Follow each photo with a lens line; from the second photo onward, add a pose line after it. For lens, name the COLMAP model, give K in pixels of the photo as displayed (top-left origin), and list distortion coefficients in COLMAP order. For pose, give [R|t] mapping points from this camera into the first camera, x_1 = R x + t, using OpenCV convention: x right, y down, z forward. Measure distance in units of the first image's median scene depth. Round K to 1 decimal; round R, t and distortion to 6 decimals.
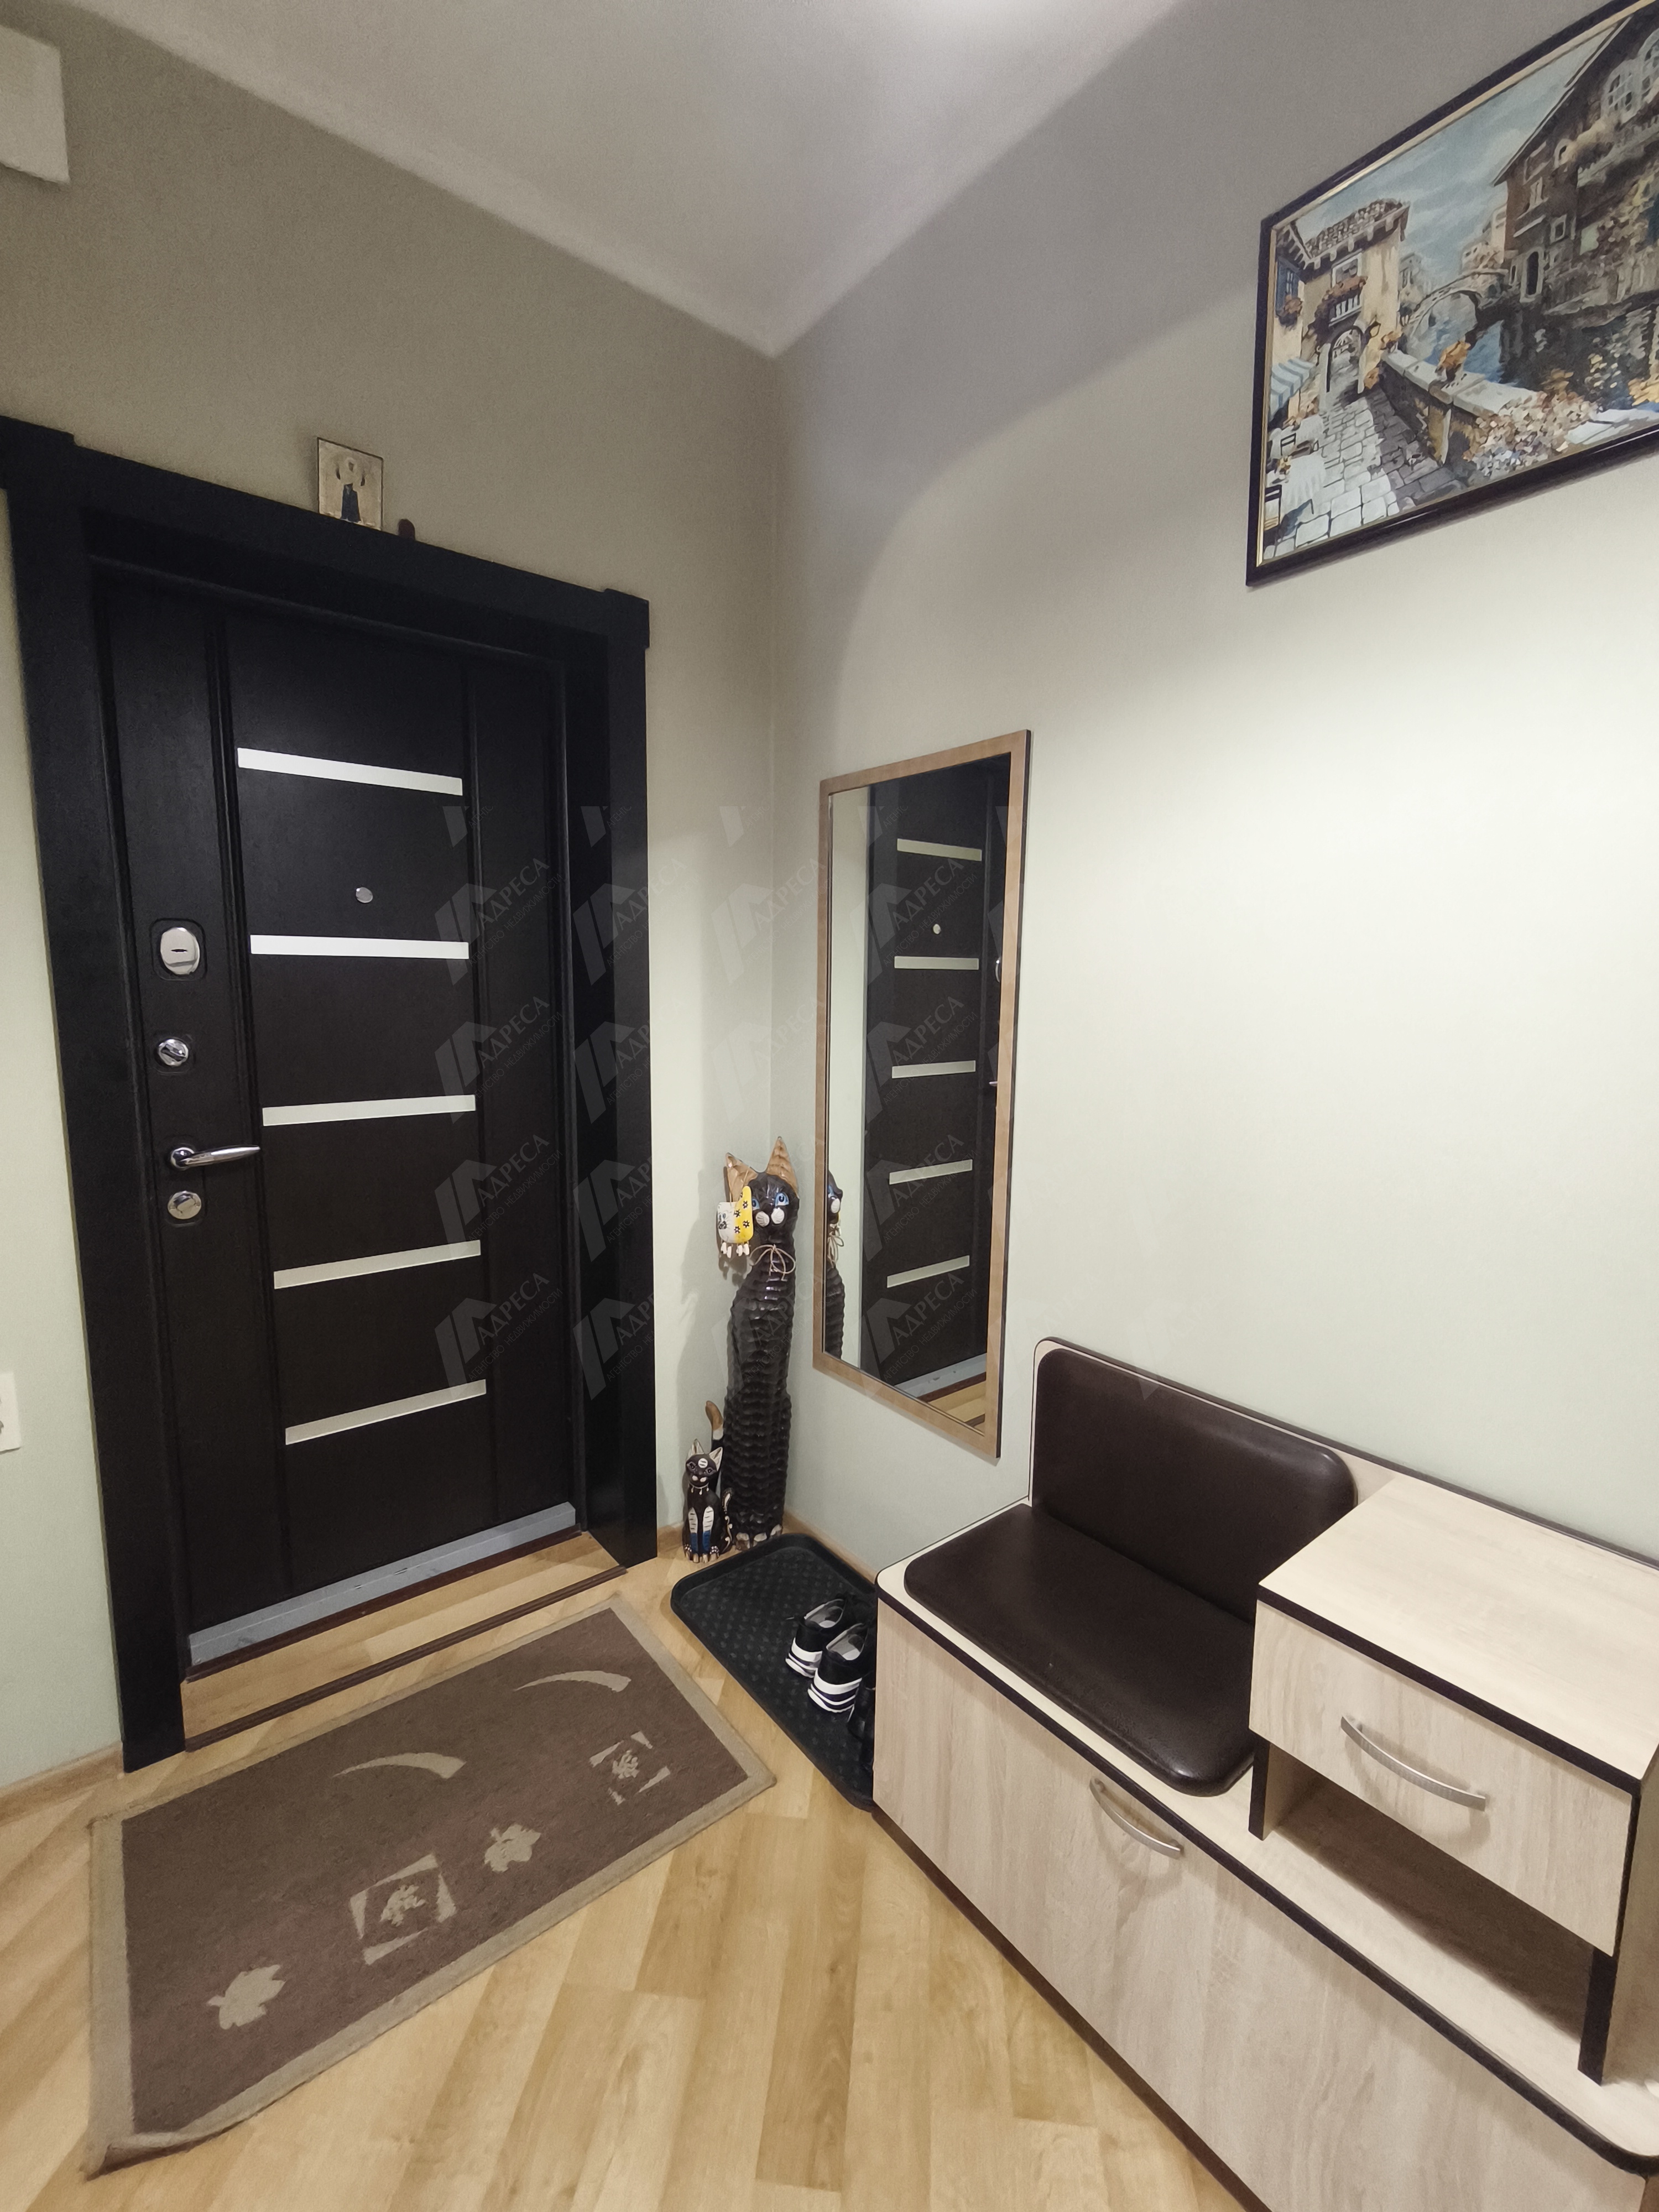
lens RADIAL K [[931.5, 0, 831.3], [0, 931.5, 1105.7], [0, 0, 1]] dist [0.000528, -0.001492]
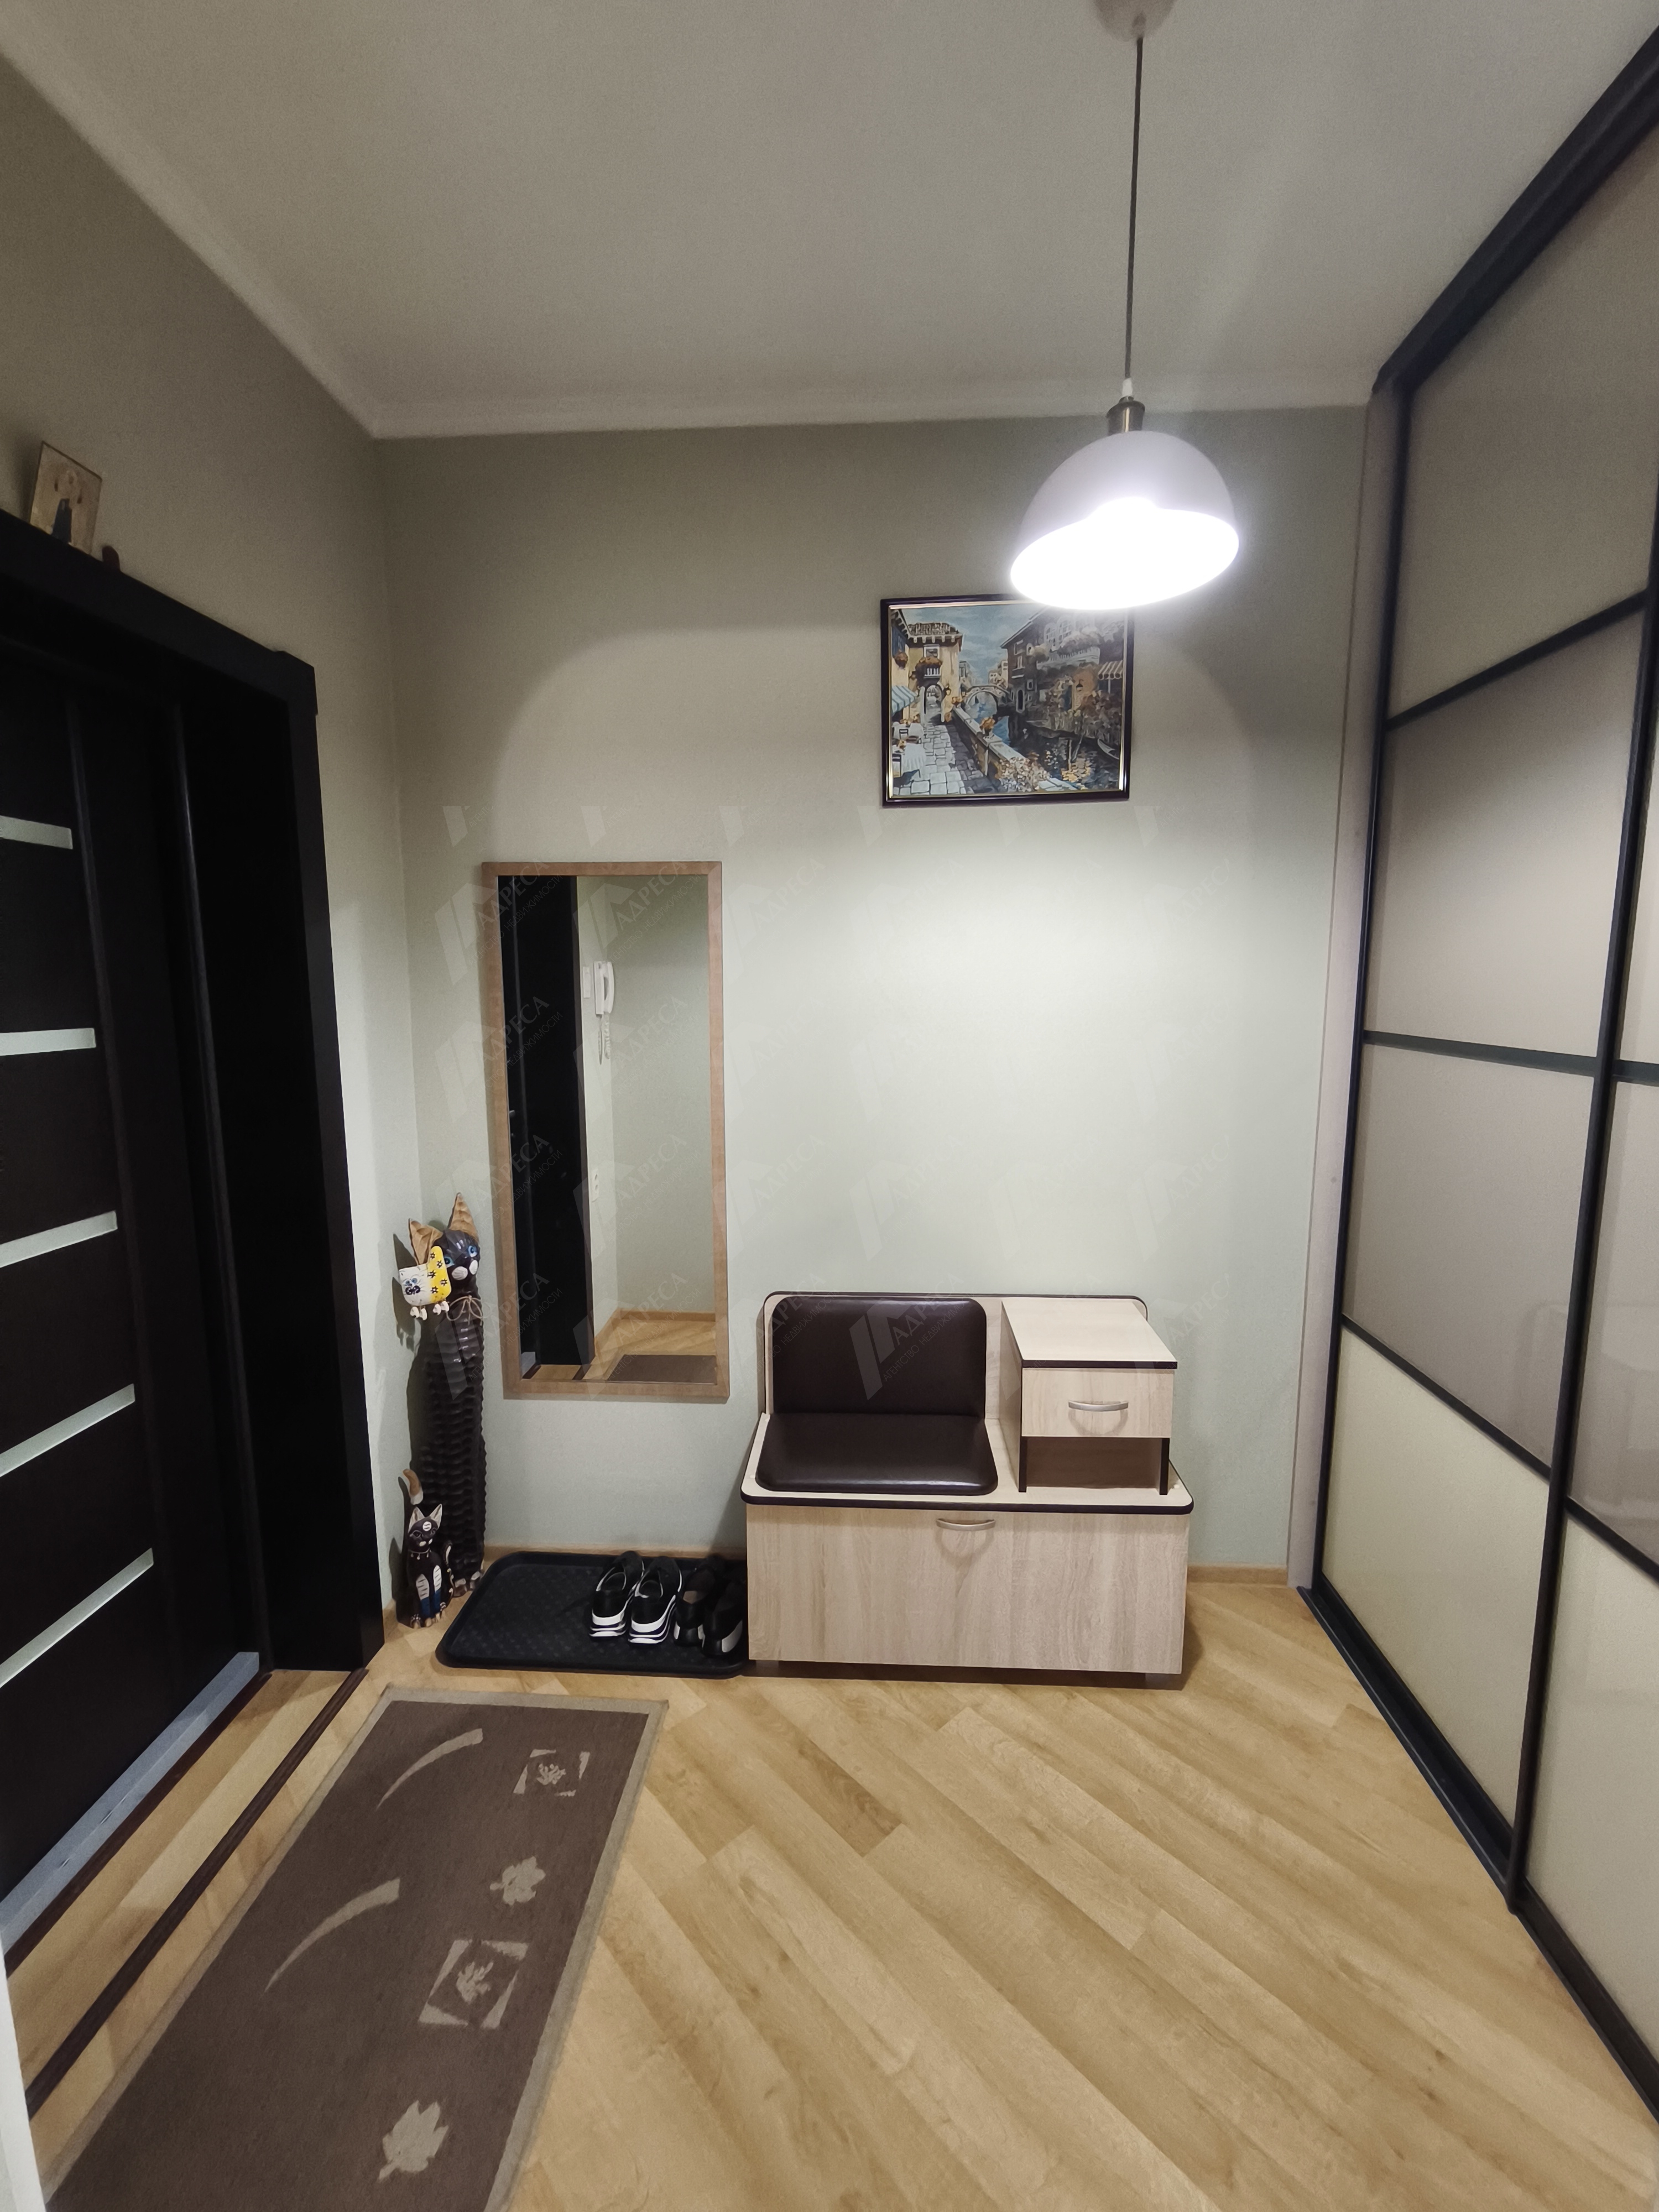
lens RADIAL K [[931.5, 0, 834.3], [0, 931.5, 1104.2], [0, 0, 1]] dist [0.000528, -0.001492]
pose [[0.665003, -0.117878, 0.737480, -0.980741], [0.110446, 0.992130, 0.058990, -0.148092], [-0.738629, 0.042223, 0.672788, -0.040232]]
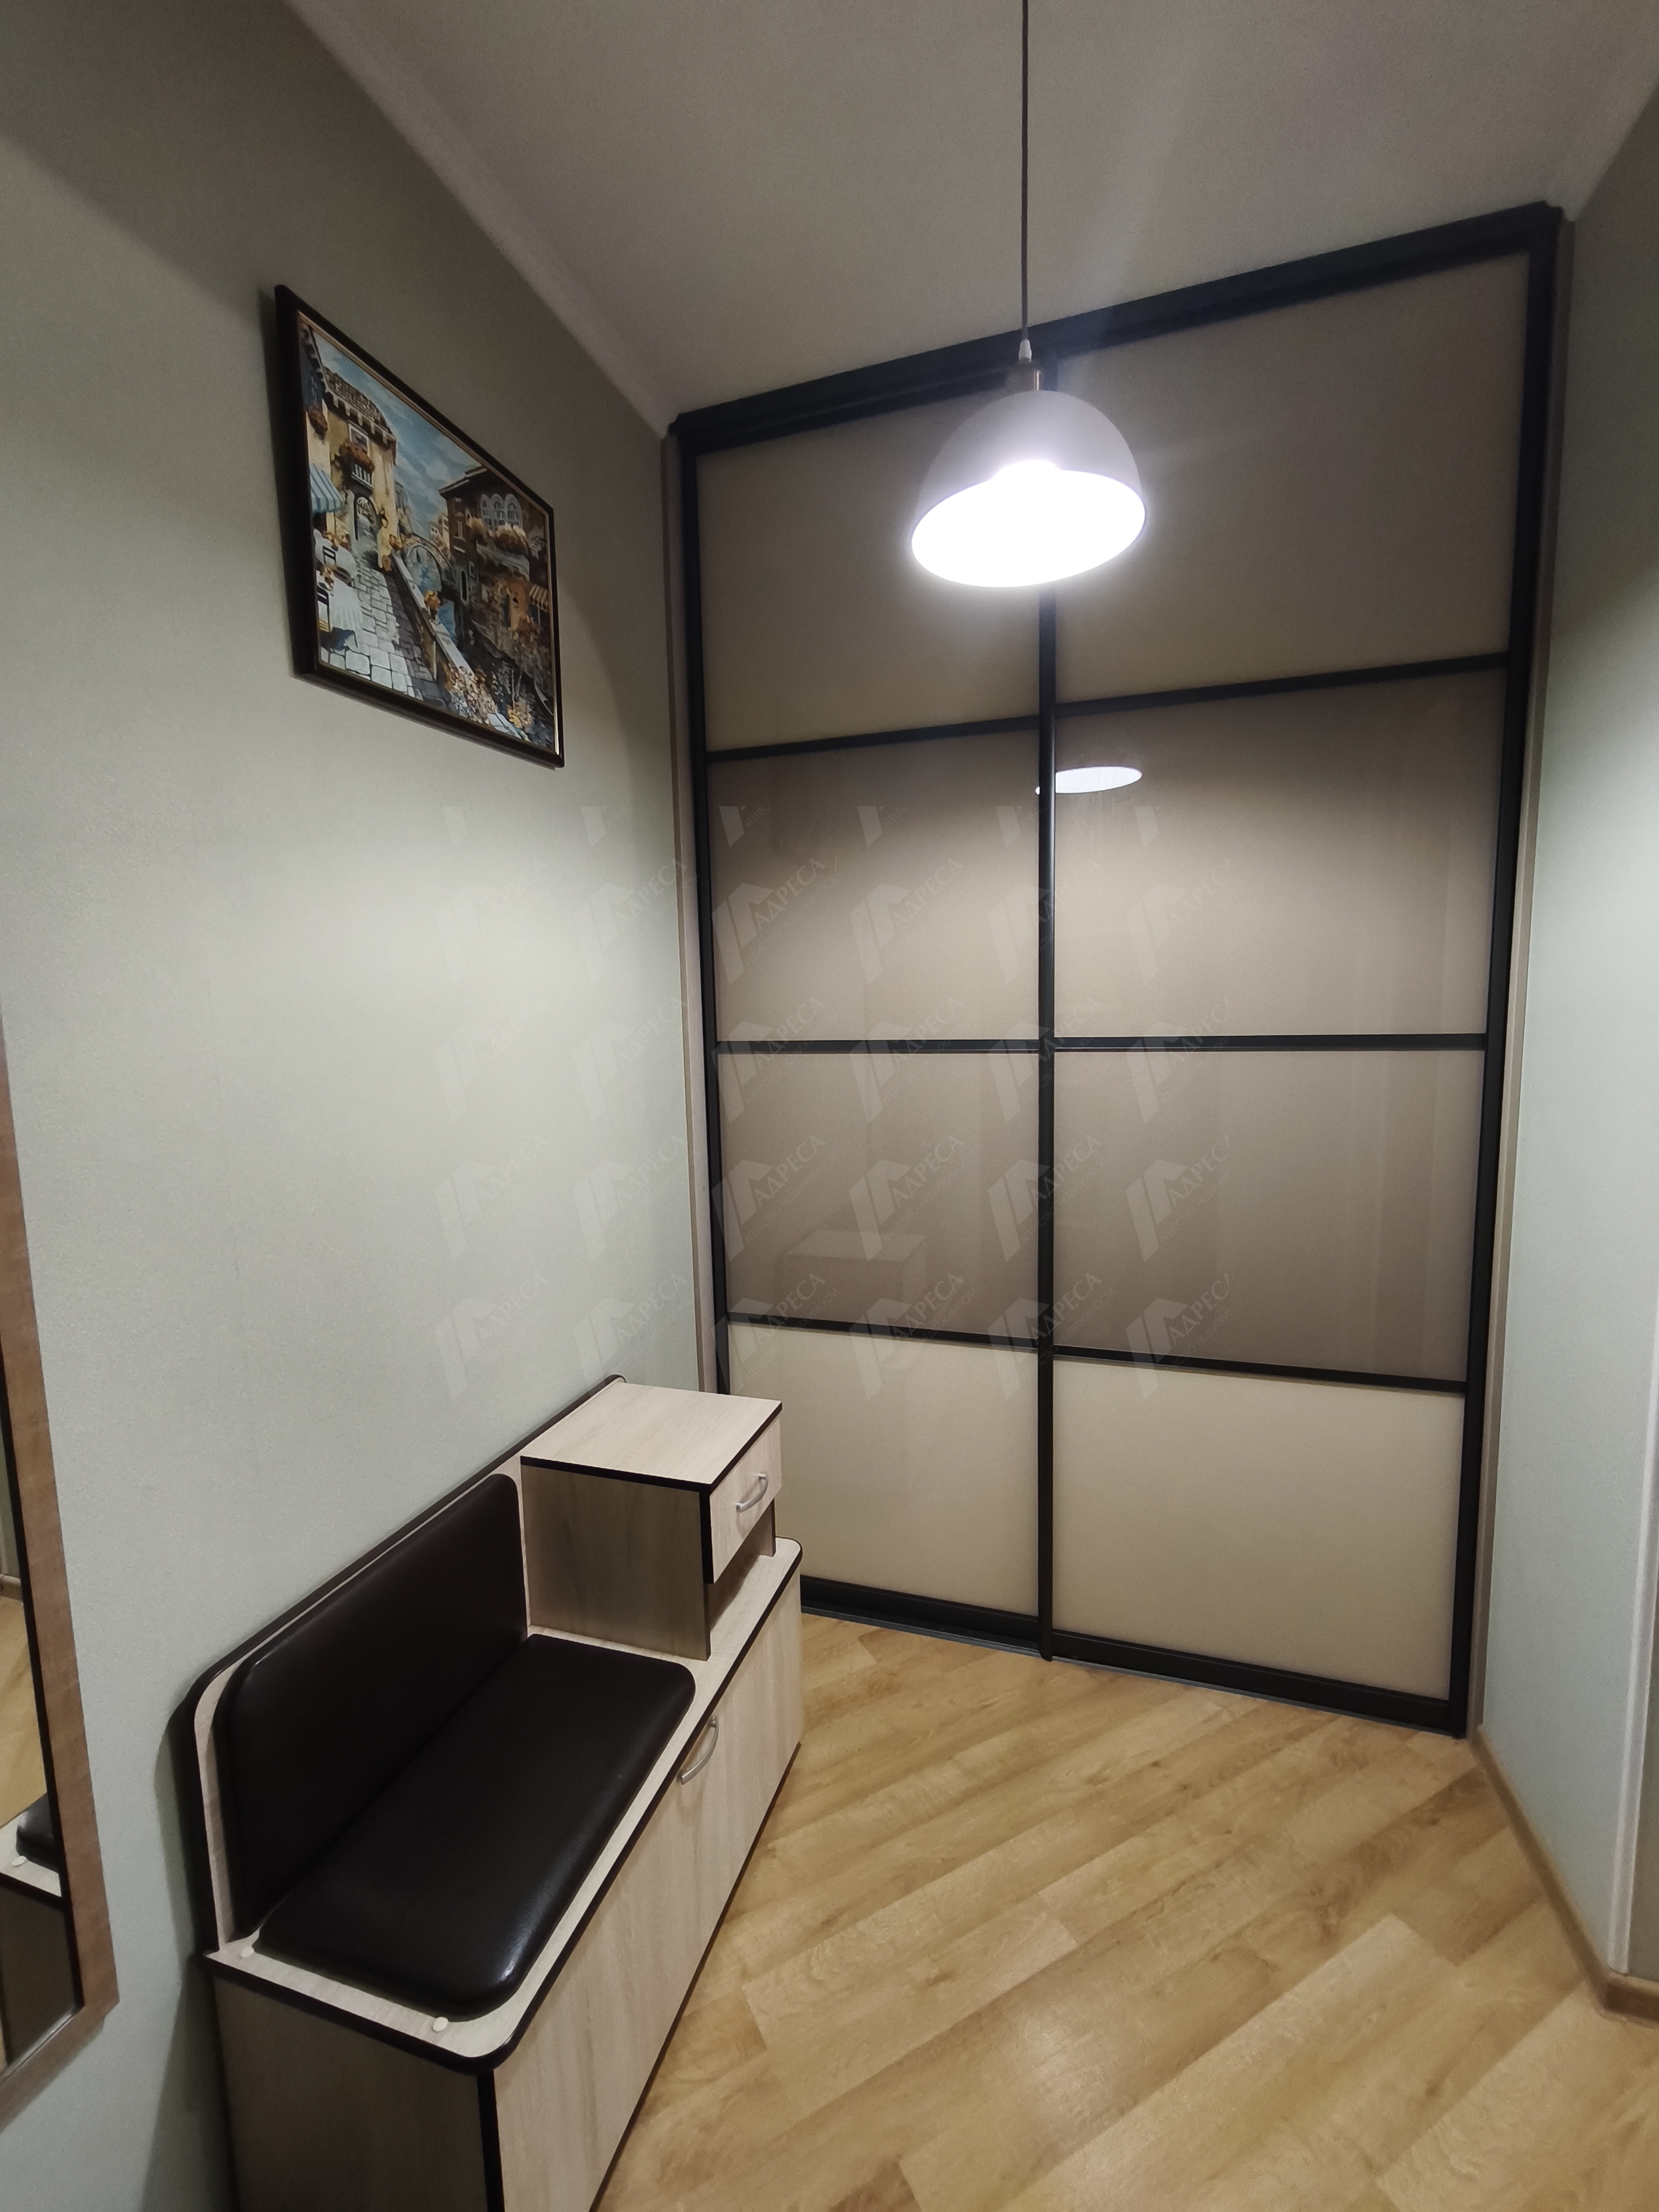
lens RADIAL K [[931.5, 0, 828.8], [0, 931.5, 1102.6], [0, 0, 1]] dist [0.000528, -0.001492]
pose [[-0.547578, -0.091202, 0.831770, -0.682472], [0.127337, 0.973382, 0.190559, -0.280806], [-0.827009, 0.210261, -0.521389, 1.233238]]
